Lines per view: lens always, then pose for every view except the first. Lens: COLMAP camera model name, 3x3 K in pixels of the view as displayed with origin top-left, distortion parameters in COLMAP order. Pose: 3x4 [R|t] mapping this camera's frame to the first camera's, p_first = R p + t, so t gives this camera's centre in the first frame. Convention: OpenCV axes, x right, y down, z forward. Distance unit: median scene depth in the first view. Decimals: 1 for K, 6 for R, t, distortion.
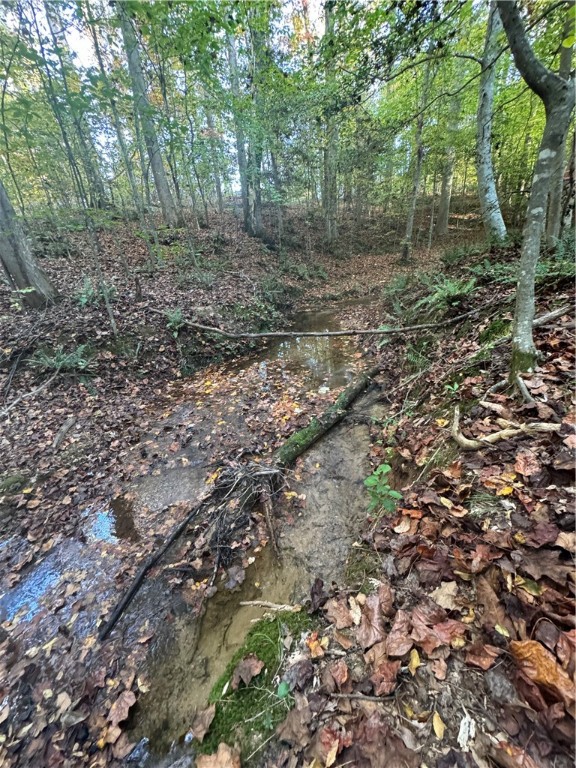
lens RADIAL K [[308.6, 0, 289.2], [0, 308.6, 384.3], [0, 0, 1]] dist [0.000004, 0.000082]
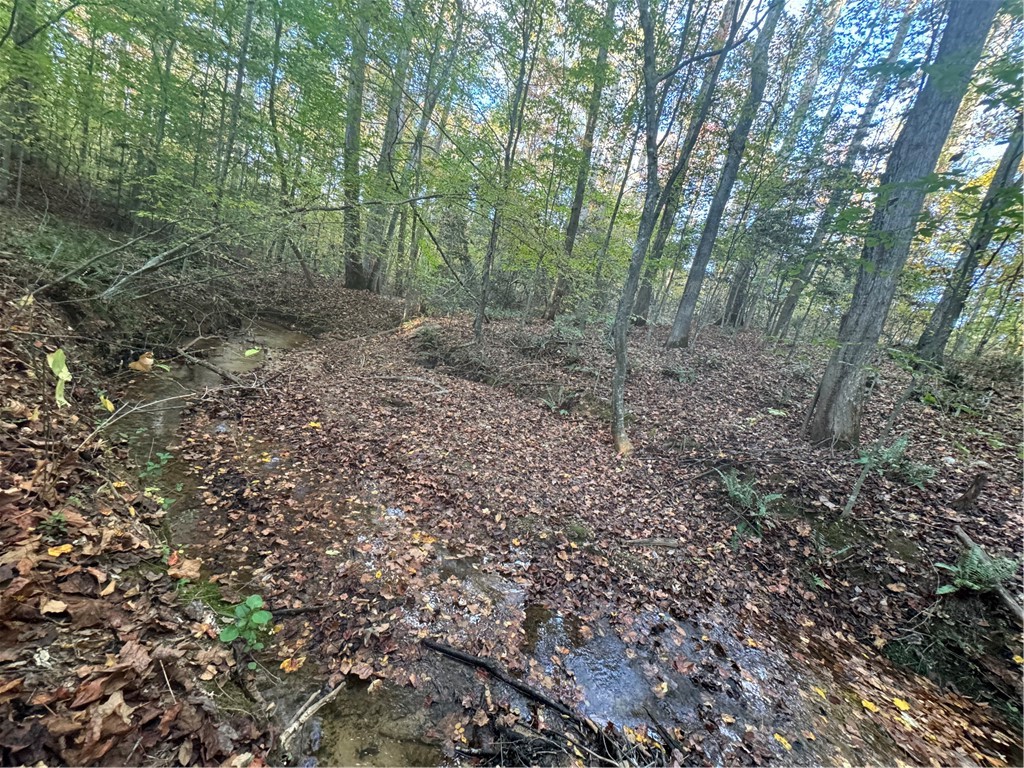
lens RADIAL K [[411.5, 0, 513.1], [0, 411.5, 385.2], [0, 0, 1]] dist [0.000004, 0.000082]
pose [[-0.014235, 0.271636, -0.962295, 0.299879], [-0.611950, 0.758739, 0.223229, -0.216221], [0.790768, 0.592055, 0.155427, 0.257326]]
